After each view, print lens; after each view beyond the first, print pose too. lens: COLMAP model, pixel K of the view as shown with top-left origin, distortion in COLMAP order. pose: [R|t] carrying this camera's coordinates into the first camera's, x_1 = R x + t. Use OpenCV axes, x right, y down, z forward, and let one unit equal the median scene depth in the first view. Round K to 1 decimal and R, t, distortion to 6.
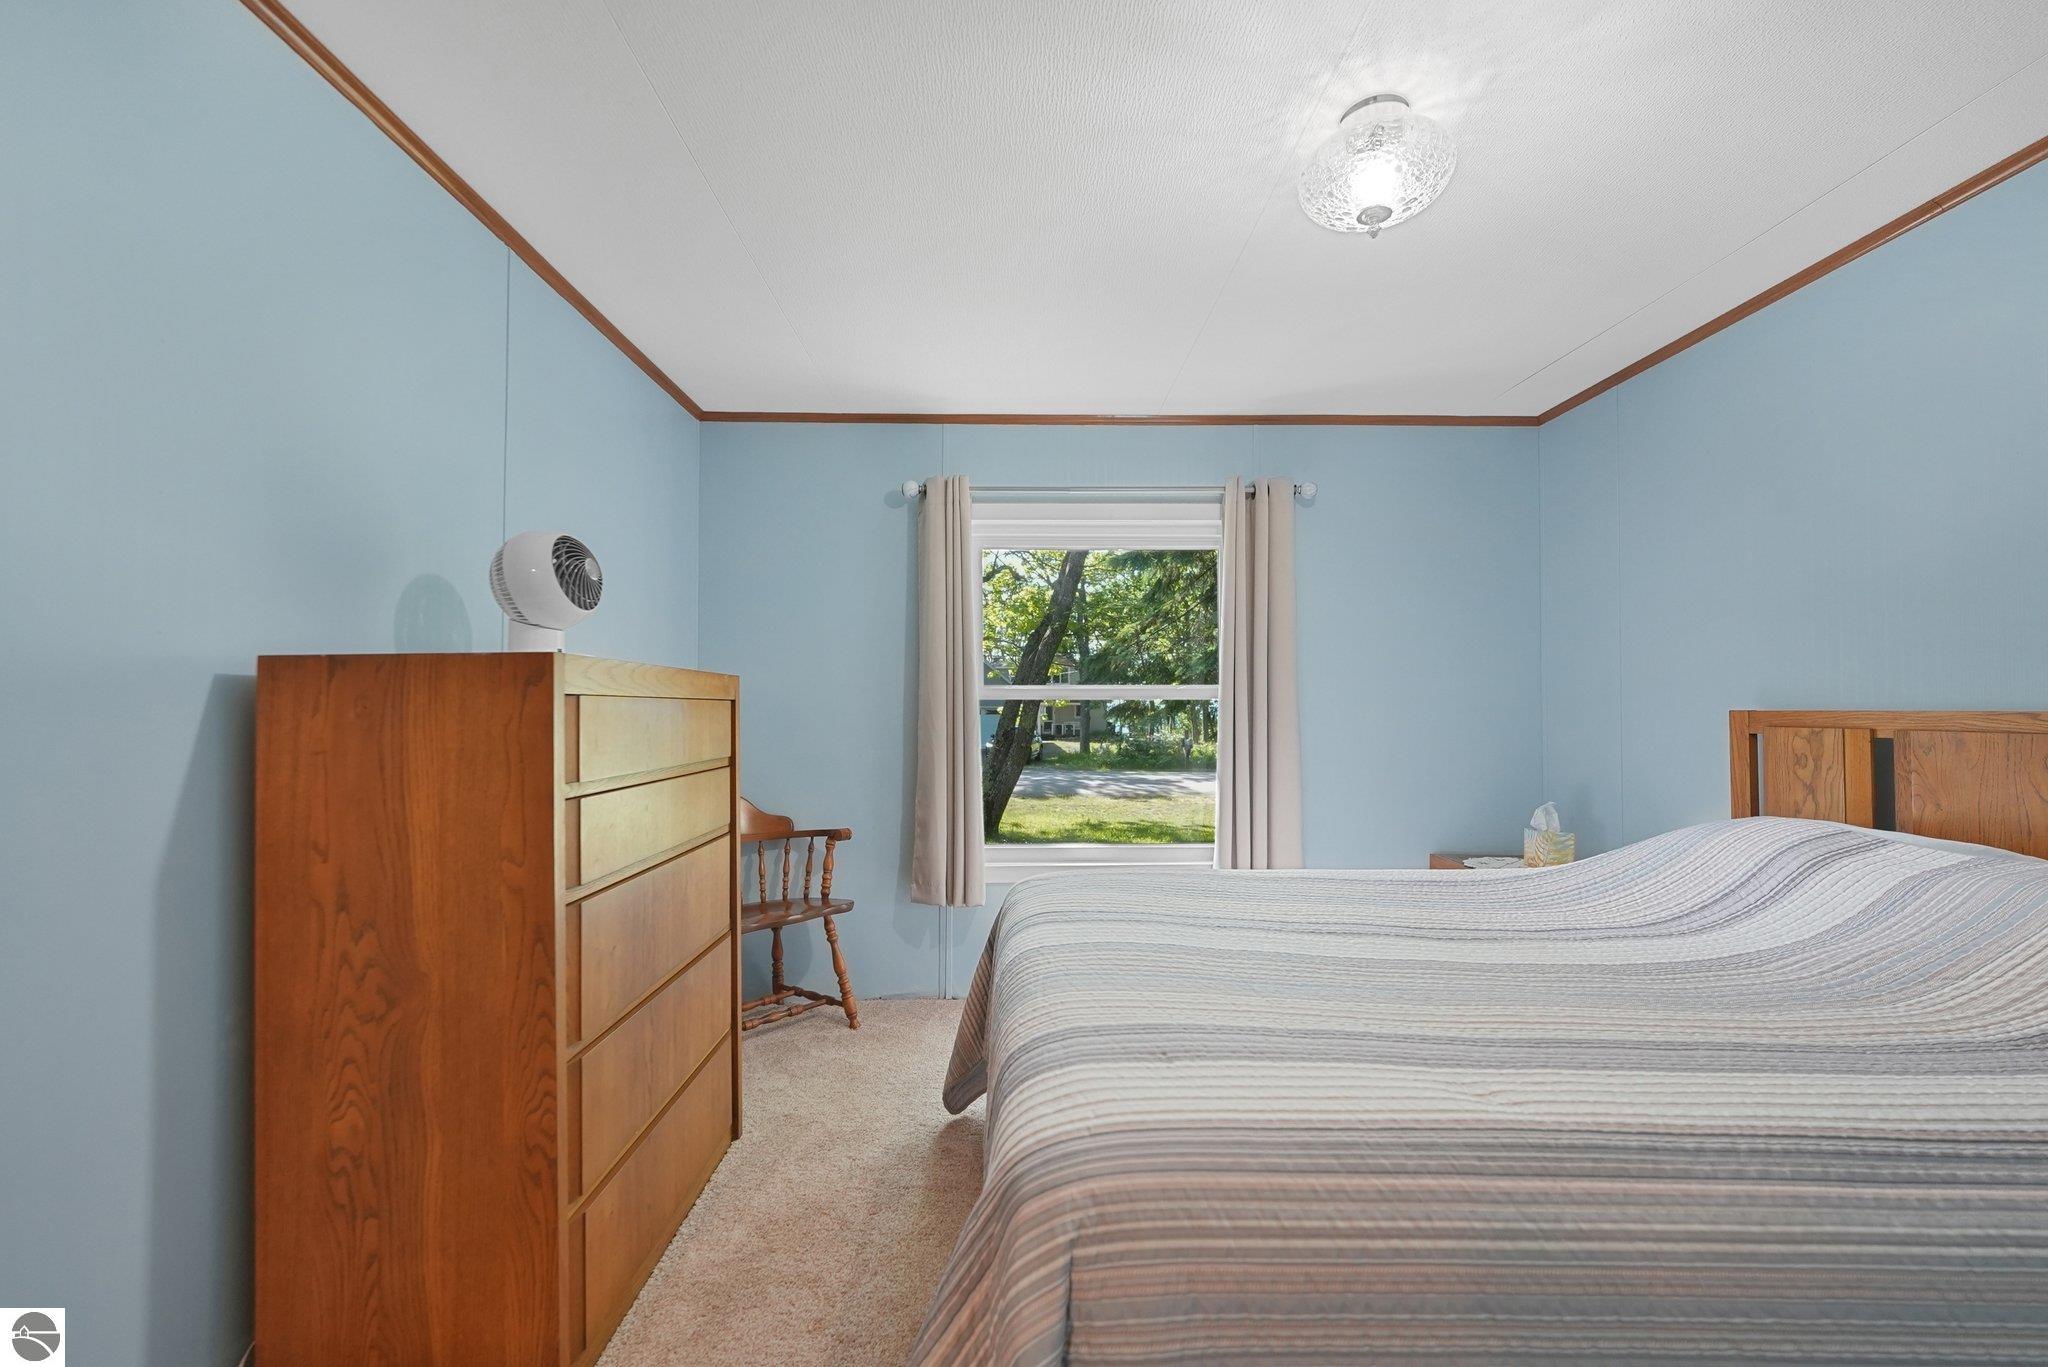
lens RADIAL K [[847.6, 0, 1018.7], [0, 847.6, 695.7], [0, 0, 1]] dist [-0.014991, 0.004563]
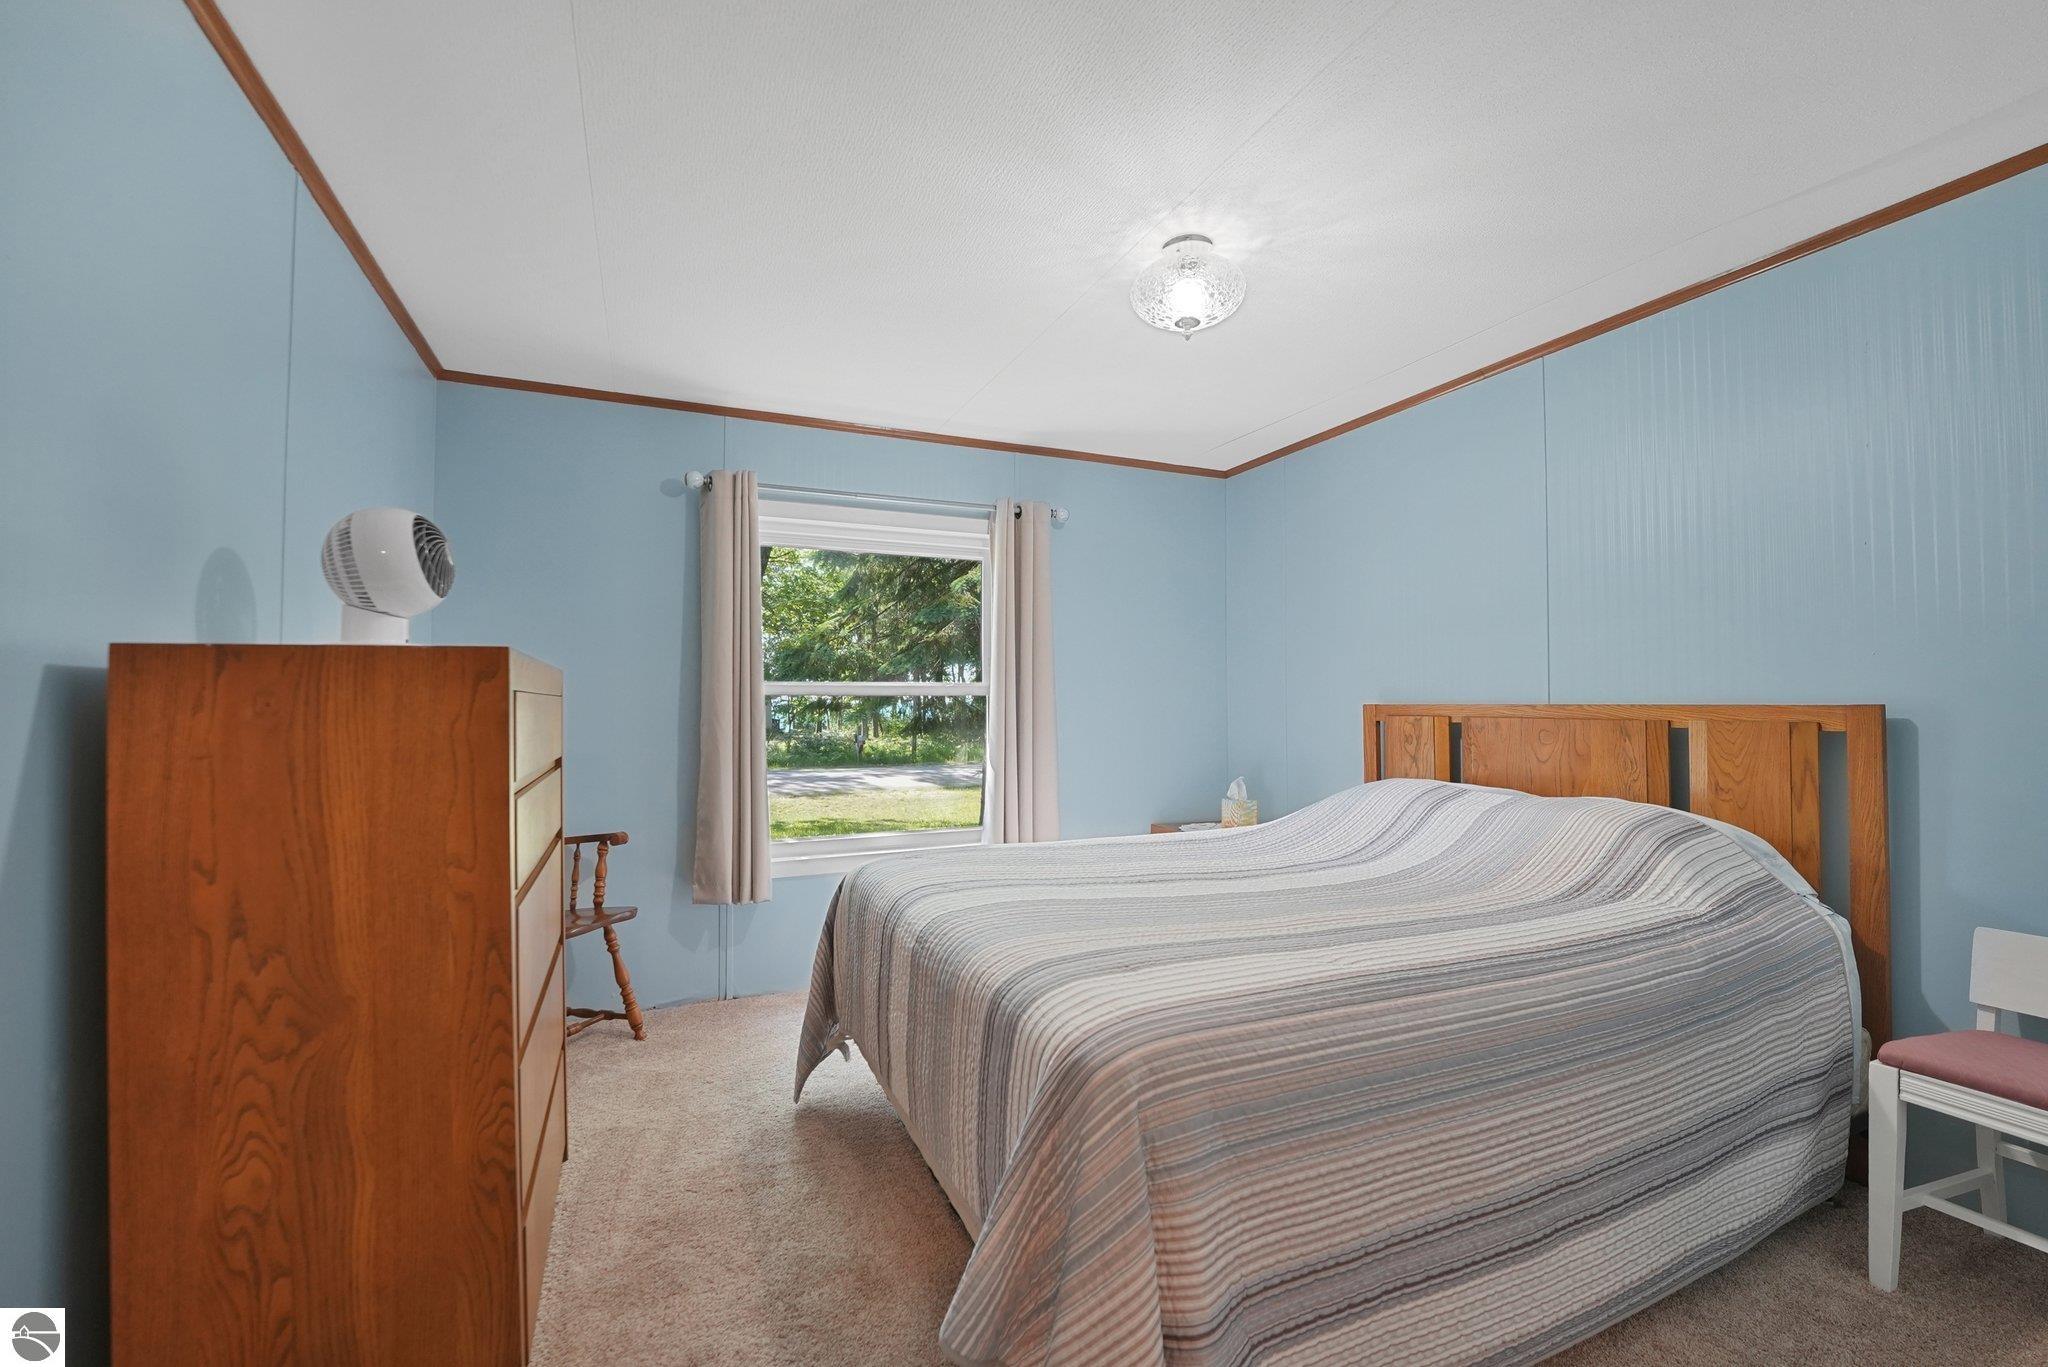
lens RADIAL K [[858.0, 0, 1027.9], [0, 858.0, 686.9], [0, 0, 1]] dist [-0.031689, 0.005055]
pose [[0.917172, 0.005154, 0.398459, -0.395752], [-0.002951, 0.999977, -0.006143, -0.001671], [-0.398482, 0.004459, 0.917165, -0.125357]]
